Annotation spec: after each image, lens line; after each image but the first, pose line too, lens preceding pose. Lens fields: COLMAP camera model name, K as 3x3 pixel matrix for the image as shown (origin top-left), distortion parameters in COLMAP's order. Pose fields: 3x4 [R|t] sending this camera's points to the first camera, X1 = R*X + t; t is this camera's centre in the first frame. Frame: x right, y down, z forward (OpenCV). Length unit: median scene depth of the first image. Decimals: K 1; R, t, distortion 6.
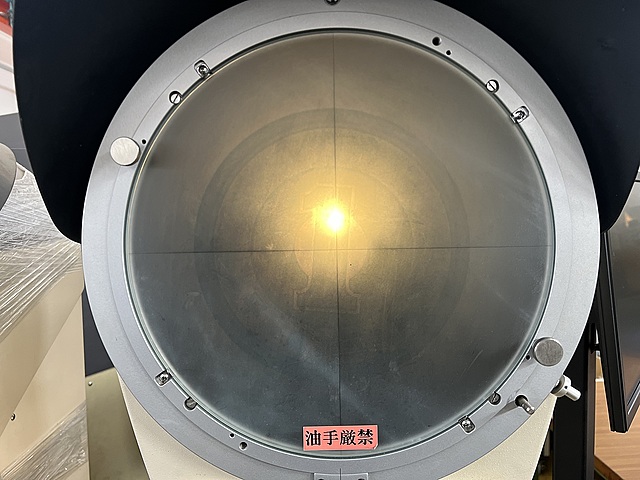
lens RADIAL K [[481.1, 0, 321.1], [0, 481.1, 237.8], [0, 0, 1]] dist [0.007963, -0.034894]
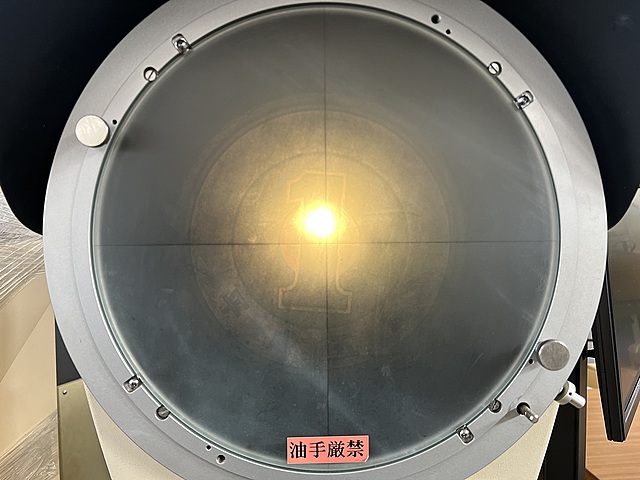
lens RADIAL K [[481.1, 0, 323.6], [0, 481.1, 239.2], [0, 0, 1]] dist [0.007963, -0.034894]
pose [[0.999324, 0.009827, 0.035416, -0.004558], [-0.009313, 0.999849, -0.014666, 0.030239], [-0.035555, 0.014327, 0.999265, 0.083154]]
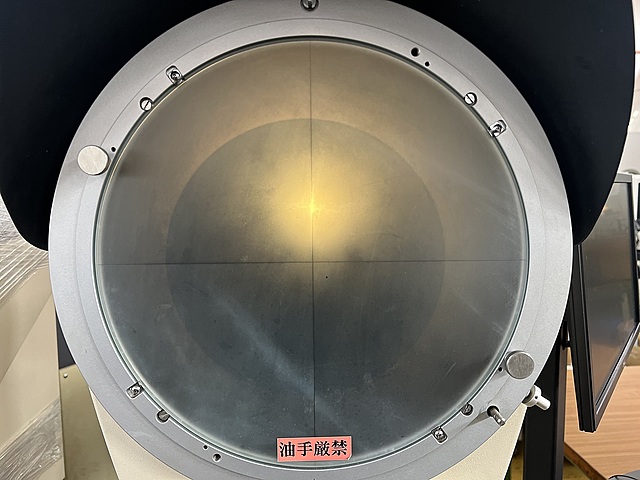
lens RADIAL K [[481.1, 0, 322.7], [0, 481.1, 239.0], [0, 0, 1]] dist [0.007963, -0.034894]
pose [[0.999057, 0.007303, 0.042810, 0.011150], [-0.008692, 0.999439, 0.032343, -0.054408], [-0.042550, -0.032685, 0.998560, 0.012975]]
